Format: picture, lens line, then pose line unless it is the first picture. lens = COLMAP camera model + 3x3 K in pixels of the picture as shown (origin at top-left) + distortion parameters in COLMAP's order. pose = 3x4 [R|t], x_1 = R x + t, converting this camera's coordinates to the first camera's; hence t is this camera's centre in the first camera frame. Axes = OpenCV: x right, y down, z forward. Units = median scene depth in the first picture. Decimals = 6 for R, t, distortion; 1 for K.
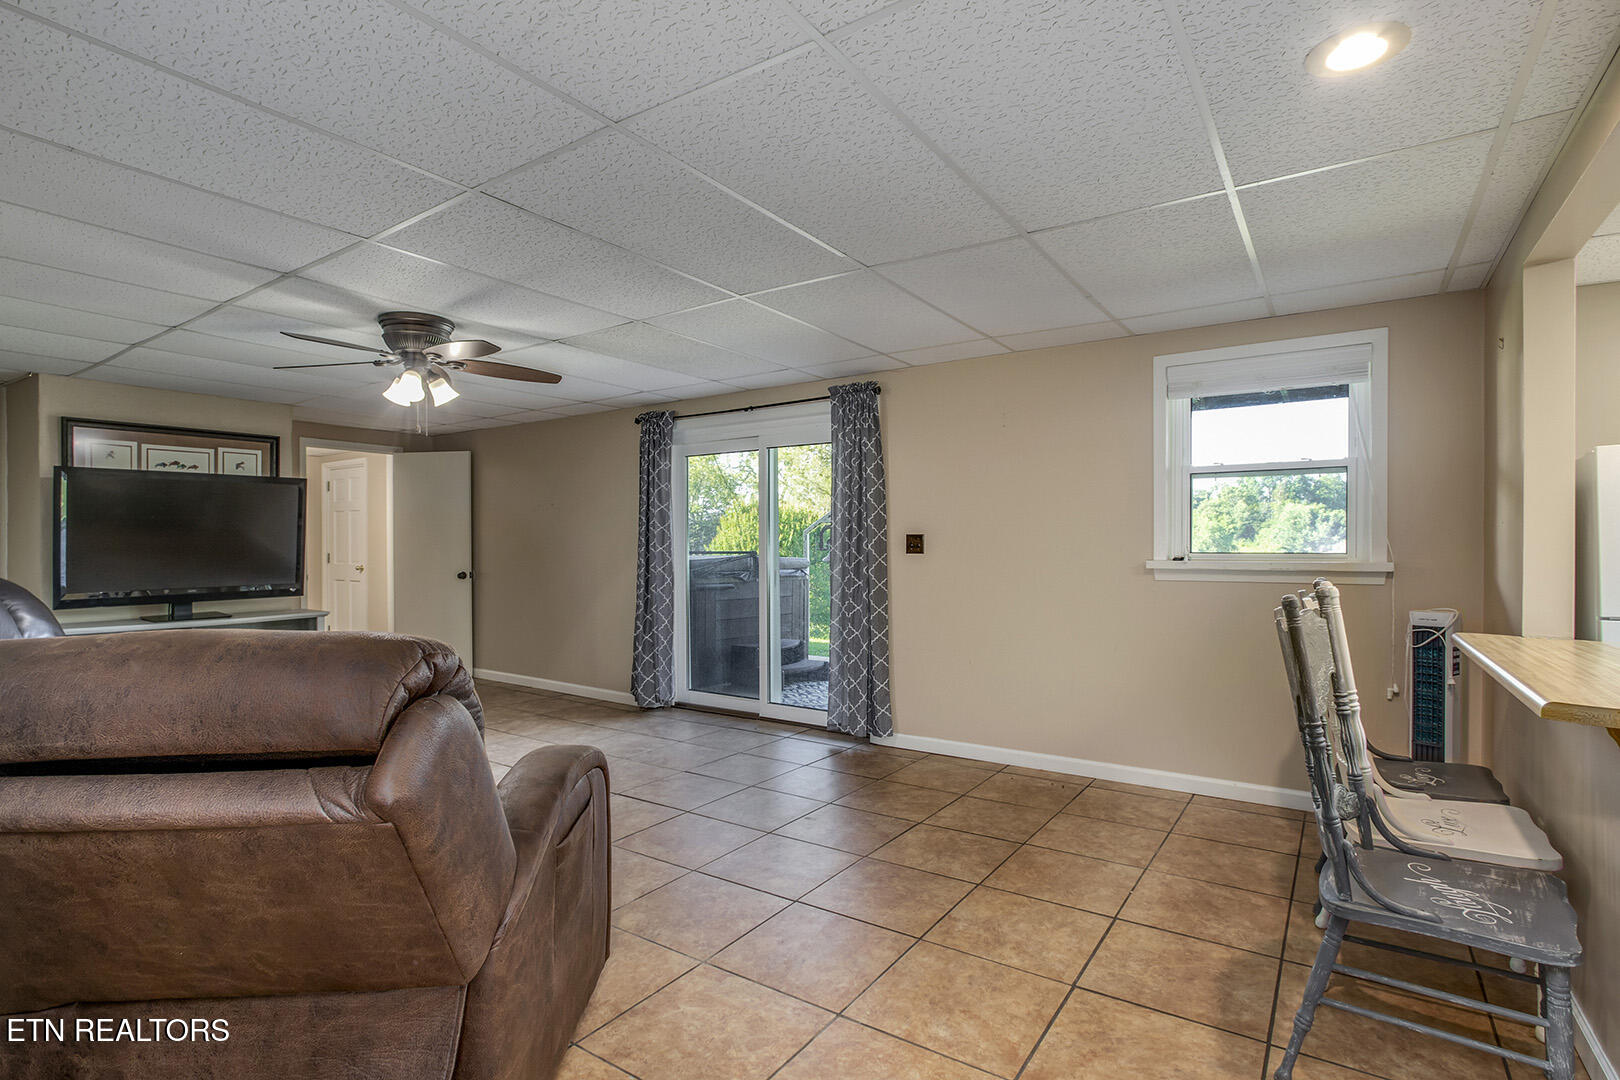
lens RADIAL K [[789.8, 0, 814.1], [0, 789.8, 545.1], [0, 0, 1]] dist [-0.021566, 0.001746]
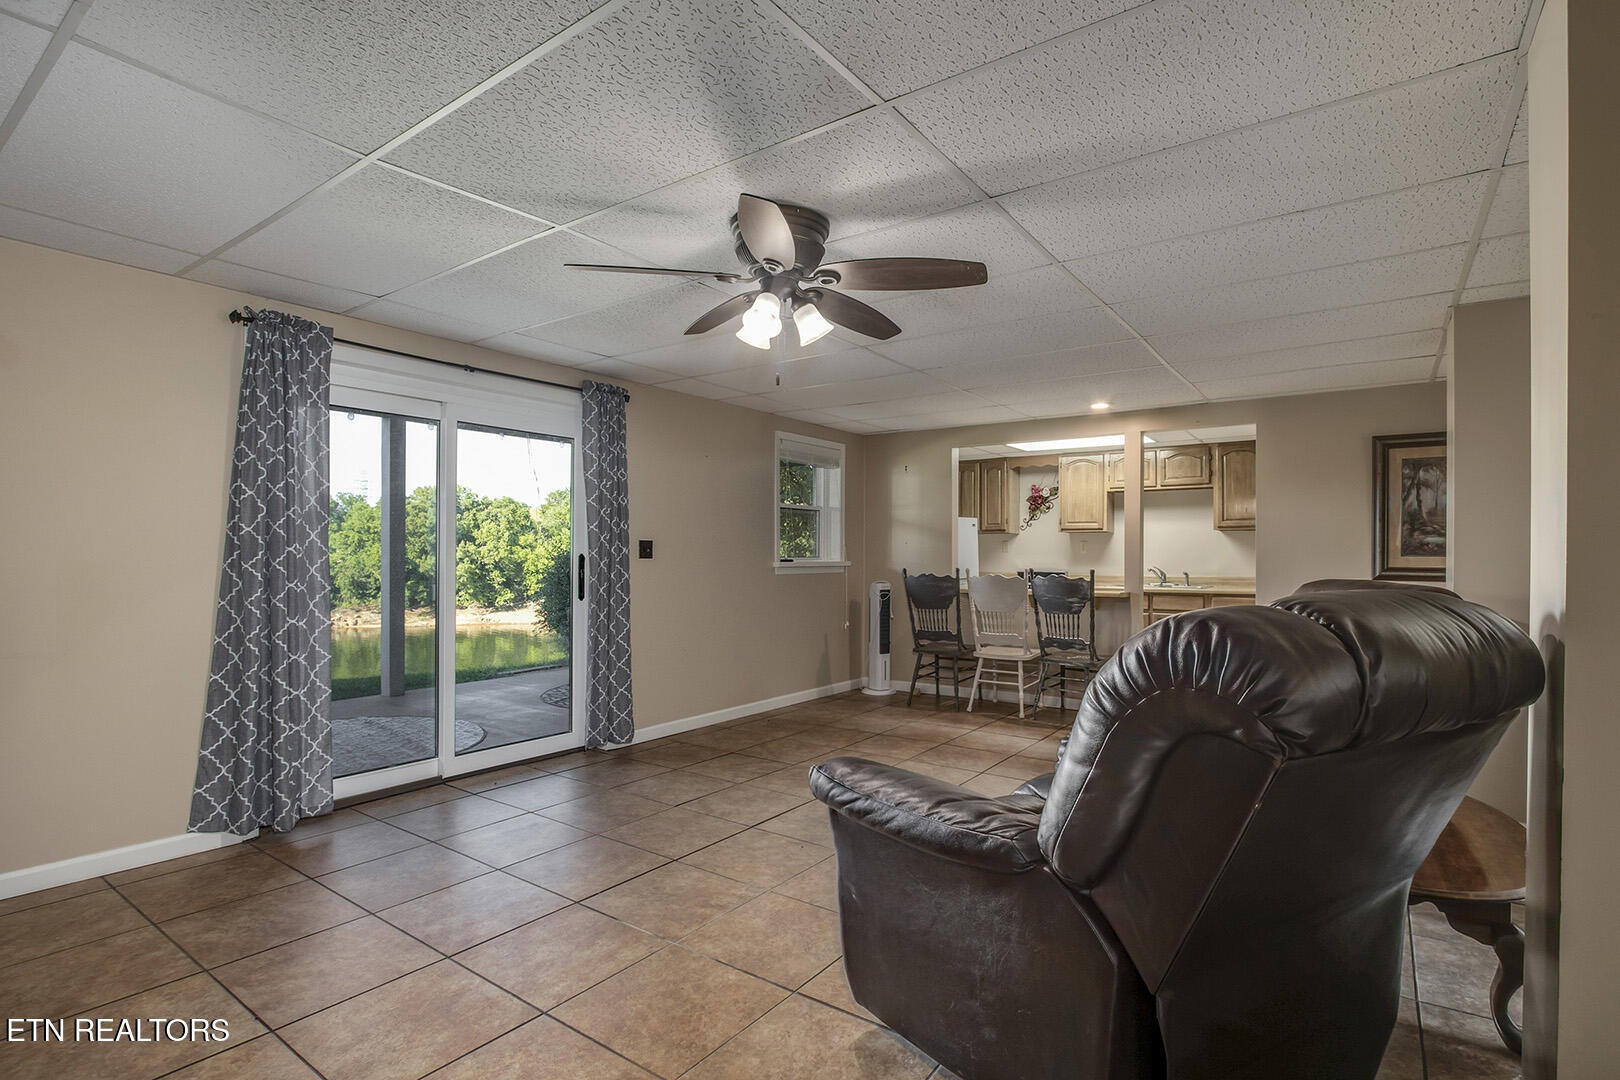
lens RADIAL K [[789.8, 0, 809.0], [0, 789.8, 547.9], [0, 0, 1]] dist [-0.021566, 0.001746]
pose [[0.032346, 0.009953, 0.999427, -1.100945], [-0.004861, 0.999940, -0.009800, 0.006696], [-0.999465, -0.004542, 0.032393, 0.869271]]
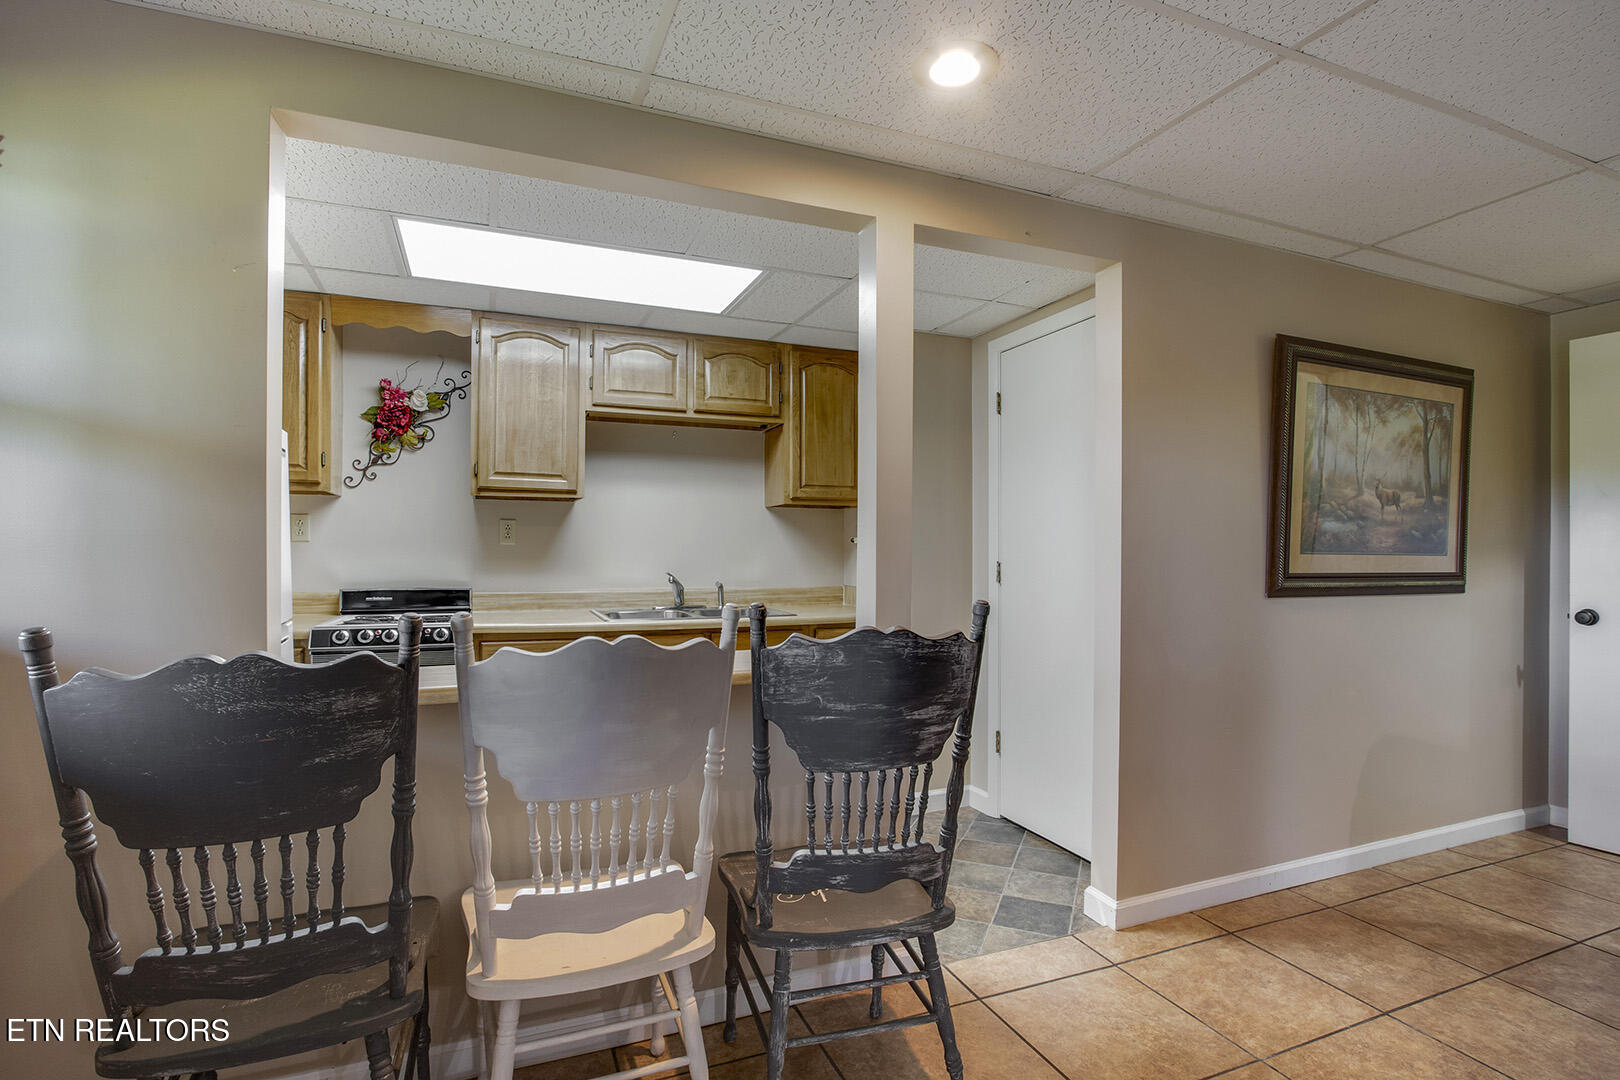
lens RADIAL K [[789.8, 0, 811.4], [0, 789.8, 549.9], [0, 0, 1]] dist [-0.021566, 0.001746]
pose [[-0.834132, -0.001931, 0.551561, 0.109080], [-0.004310, 0.999986, -0.003017, 0.004053], [-0.551547, -0.004894, -0.834129, 0.803983]]
